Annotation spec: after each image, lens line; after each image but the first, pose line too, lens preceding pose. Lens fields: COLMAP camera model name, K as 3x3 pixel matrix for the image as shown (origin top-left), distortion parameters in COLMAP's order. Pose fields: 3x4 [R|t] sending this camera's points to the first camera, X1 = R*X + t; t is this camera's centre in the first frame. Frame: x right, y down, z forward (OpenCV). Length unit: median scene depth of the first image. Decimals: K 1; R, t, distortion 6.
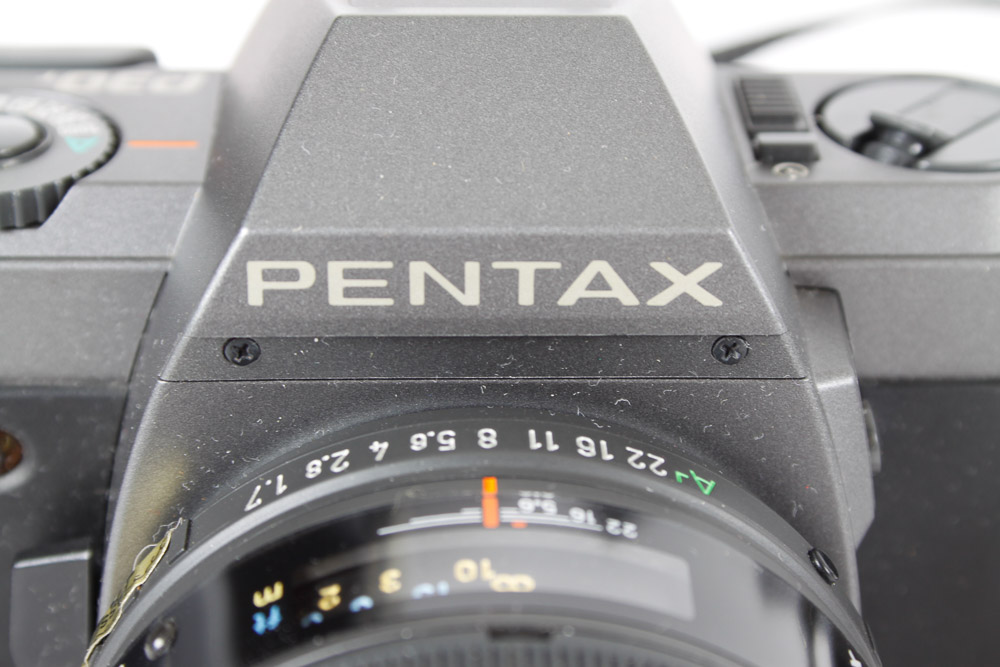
lens RADIAL K [[2173.0, 0, 500.0], [0, 2173.0, 333.5], [0, 0, 1]] dist [0.084067, 0.115282]
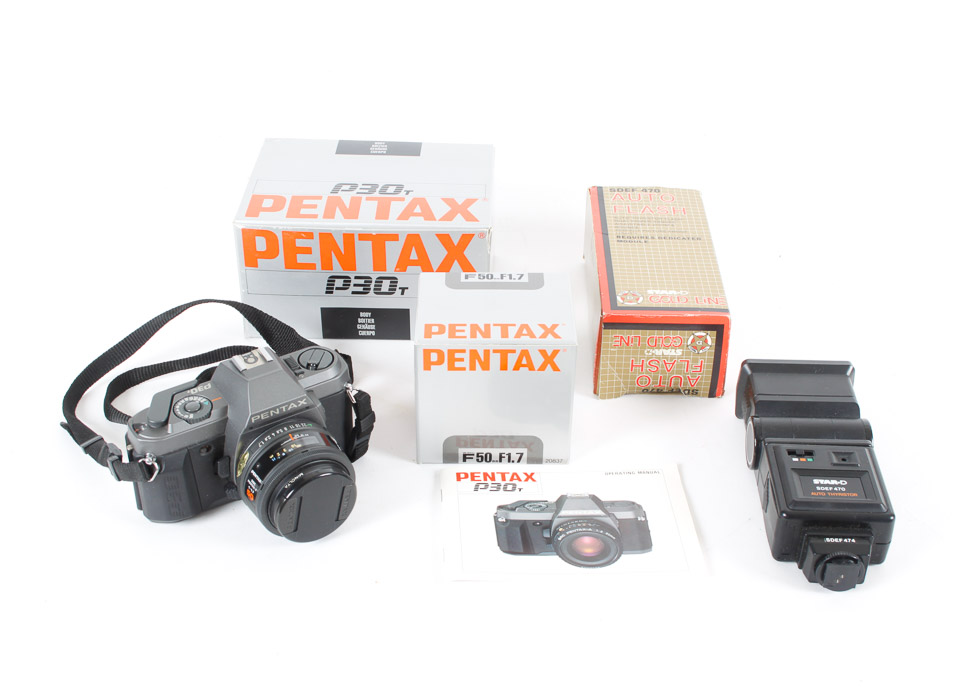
lens RADIAL K [[1333.3, 0, 490.0], [0, 1333.3, 350.0], [0, 0, 1]] dist [0.000124, -0.004894]
pose [[0.861137, -0.299923, 0.410473, -1.286192], [0.218751, 0.947463, 0.233369, -1.209284], [-0.458901, -0.111172, 0.881505, -3.655925]]
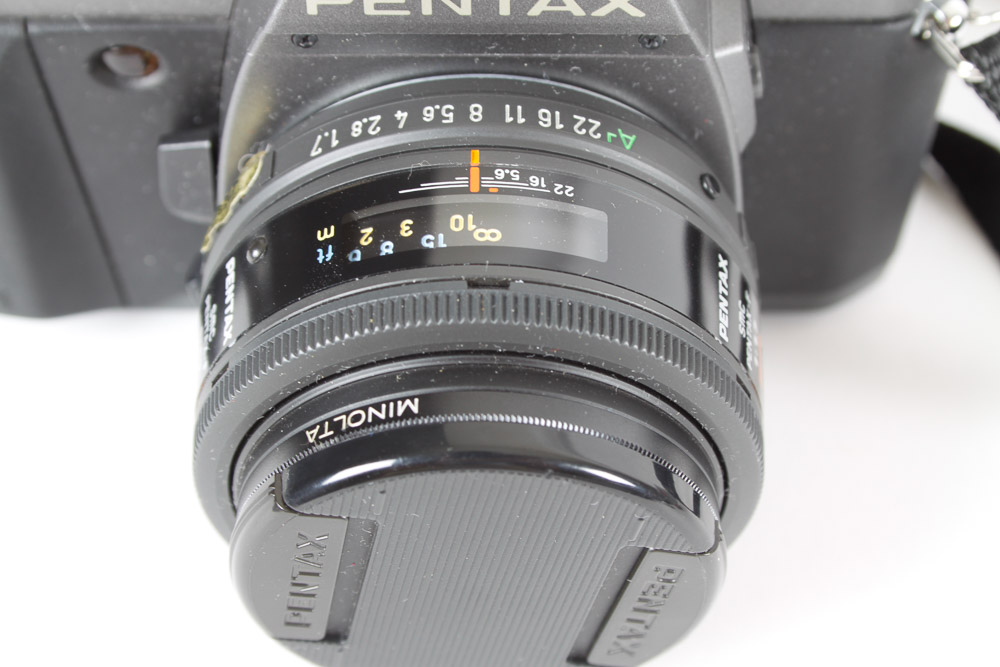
lens RADIAL K [[1742.5, 0, 500.0], [0, 1742.5, 333.5], [0, 0, 1]] dist [0.010041, 0.036481]
pose [[0.999230, 0.020377, -0.033527, 0.051070], [-0.005205, 0.915844, 0.401502, -0.277672], [0.038887, -0.401018, 0.915244, -0.112045]]
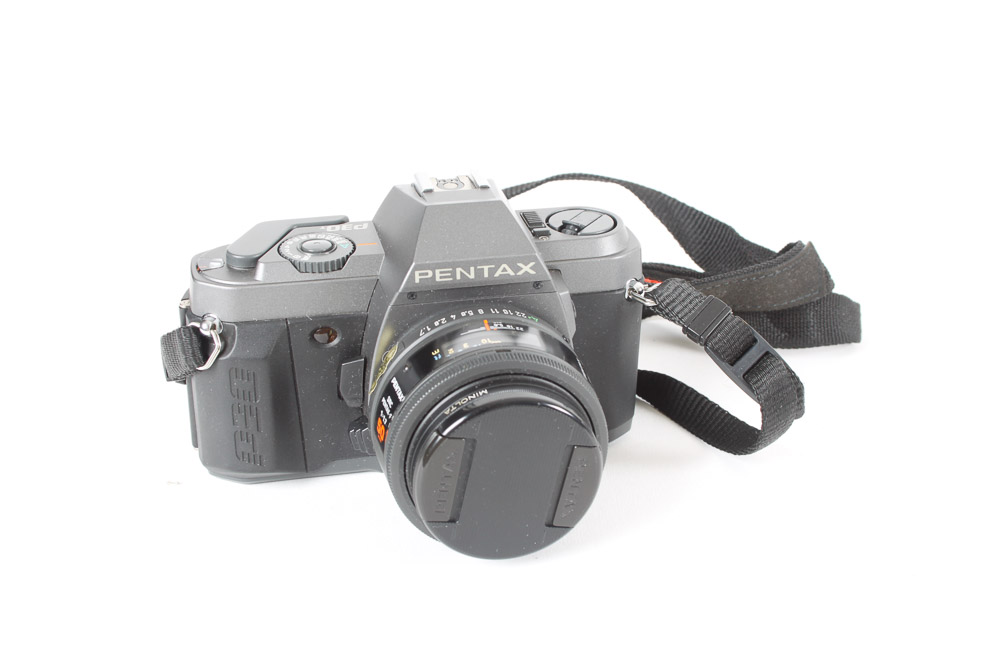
lens RADIAL K [[1384.2, 0, 500.0], [0, 1384.2, 333.5], [0, 0, 1]] dist [0.006054, 0.005111]
pose [[0.981906, -0.086143, 0.168641, -0.388167], [0.089016, 0.995985, -0.009533, 0.112466], [-0.167142, 0.024372, 0.985632, -1.427549]]
